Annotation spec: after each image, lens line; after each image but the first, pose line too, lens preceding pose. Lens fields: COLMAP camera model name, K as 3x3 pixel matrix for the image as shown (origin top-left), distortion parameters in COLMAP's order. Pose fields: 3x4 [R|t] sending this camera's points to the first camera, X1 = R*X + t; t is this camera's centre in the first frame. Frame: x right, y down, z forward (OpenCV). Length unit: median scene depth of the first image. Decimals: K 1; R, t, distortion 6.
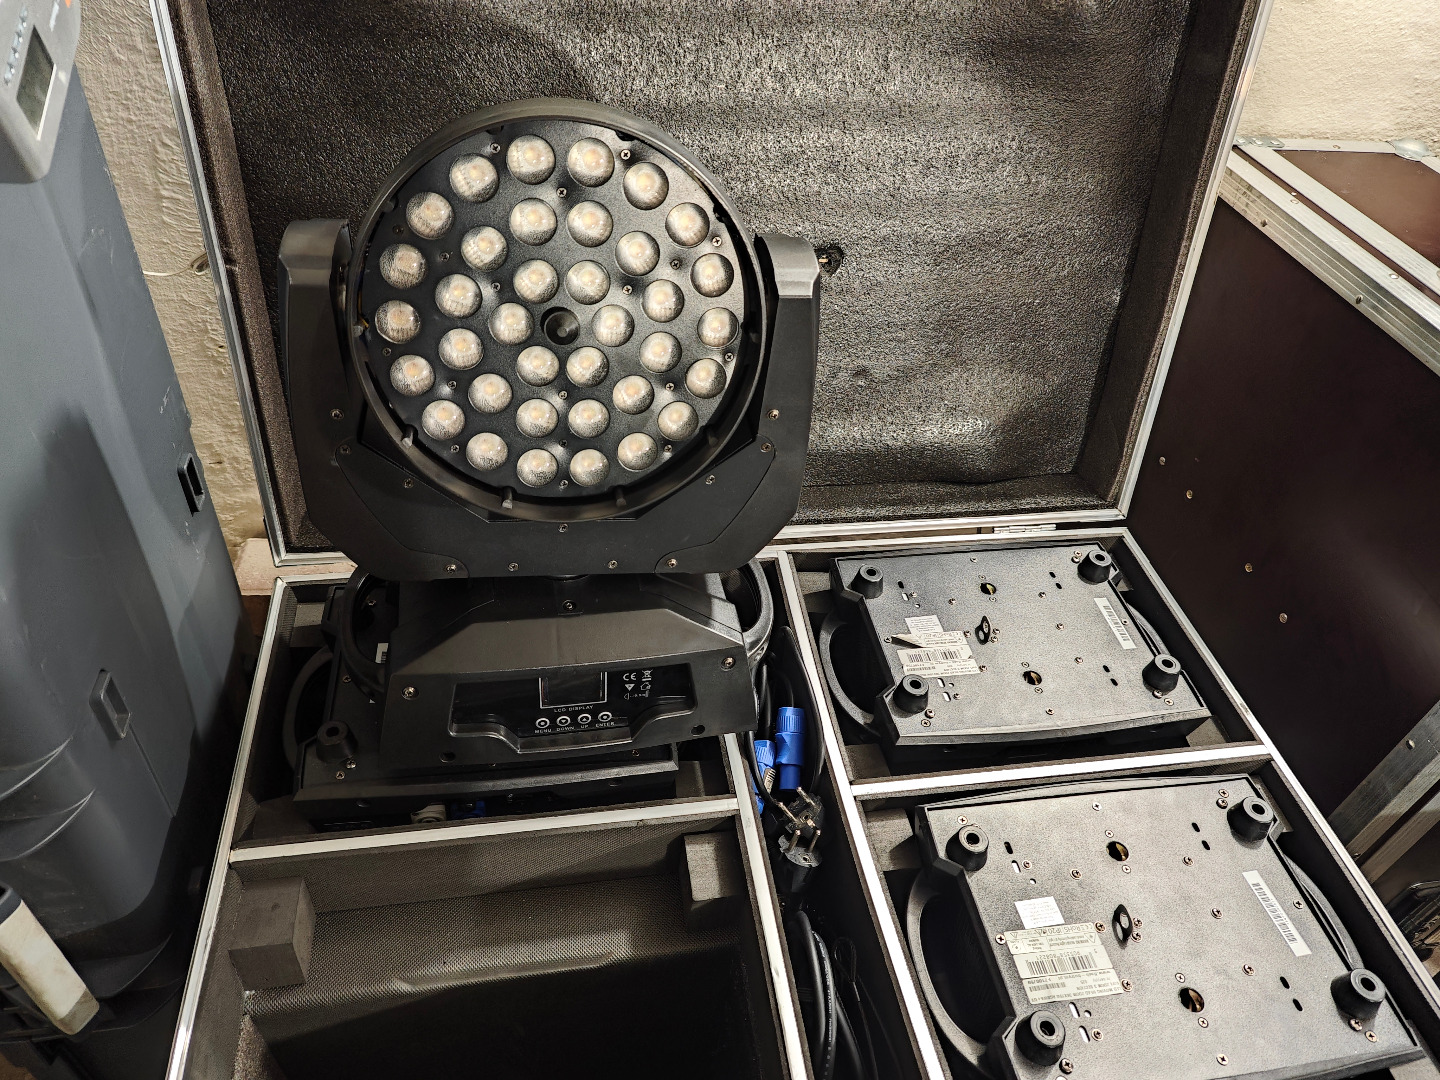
lens RADIAL K [[1034.8, 0, 665.6], [0, 1034.8, 514.3], [0, 0, 1]] dist [0.021089, -0.006064]
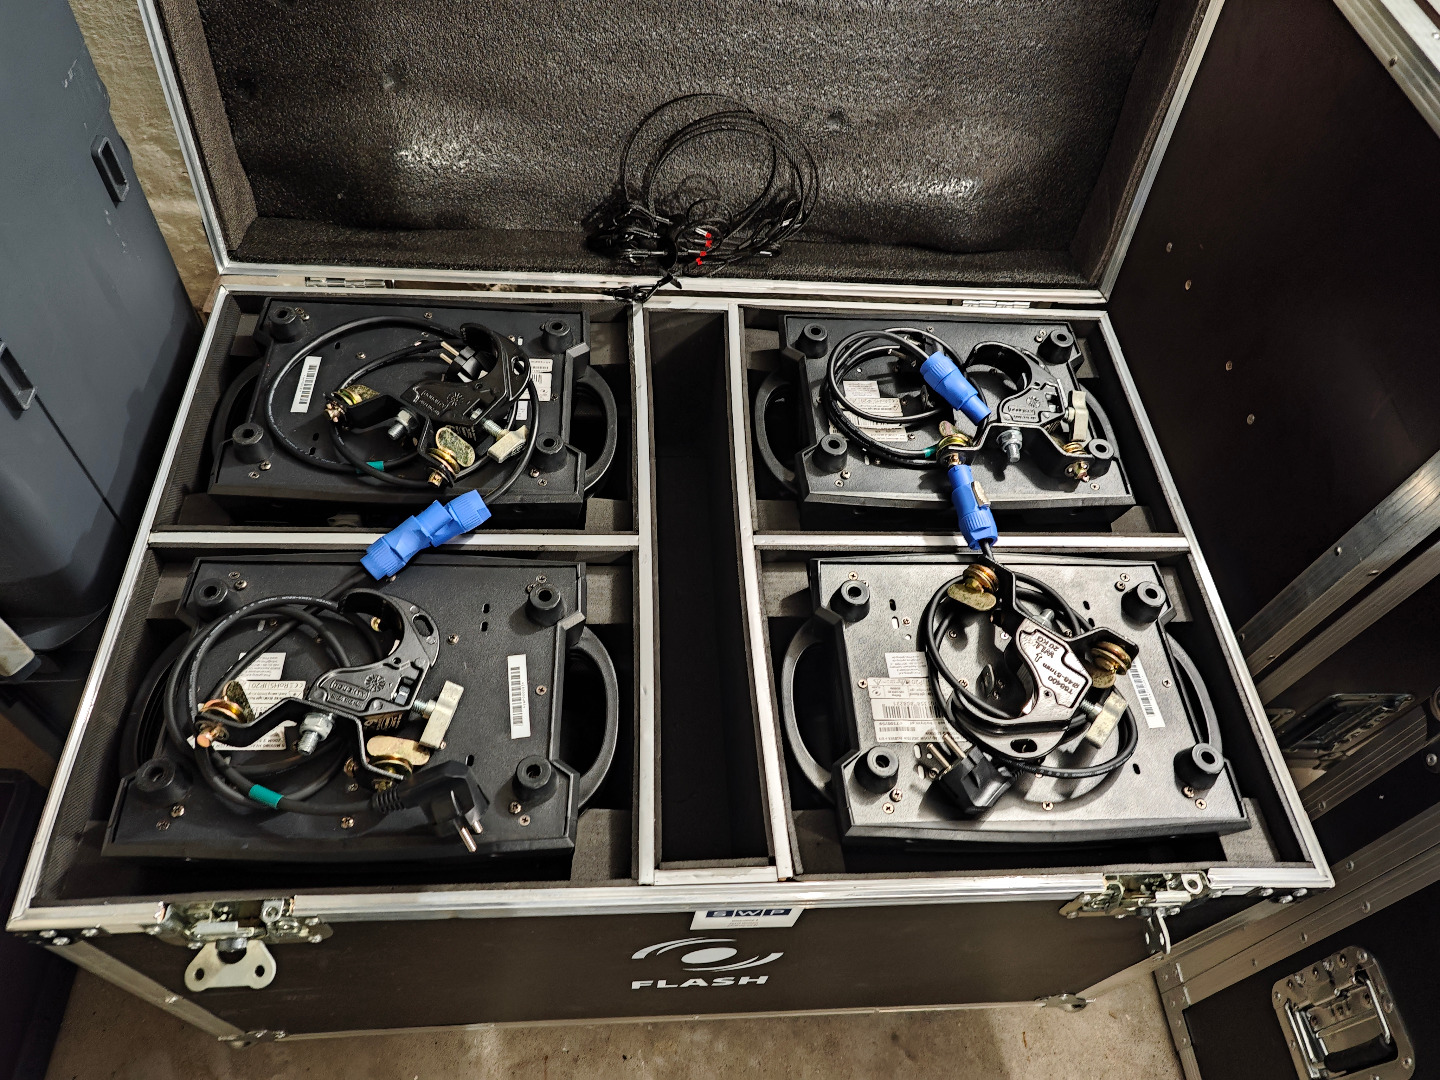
lens RADIAL K [[1034.8, 0, 655.3], [0, 1034.8, 523.4], [0, 0, 1]] dist [0.021089, -0.006064]
pose [[0.994072, 0.094842, -0.053165, 0.125618], [-0.081340, 0.973180, 0.215185, 0.036504], [0.072147, -0.209585, 0.975125, 0.003988]]
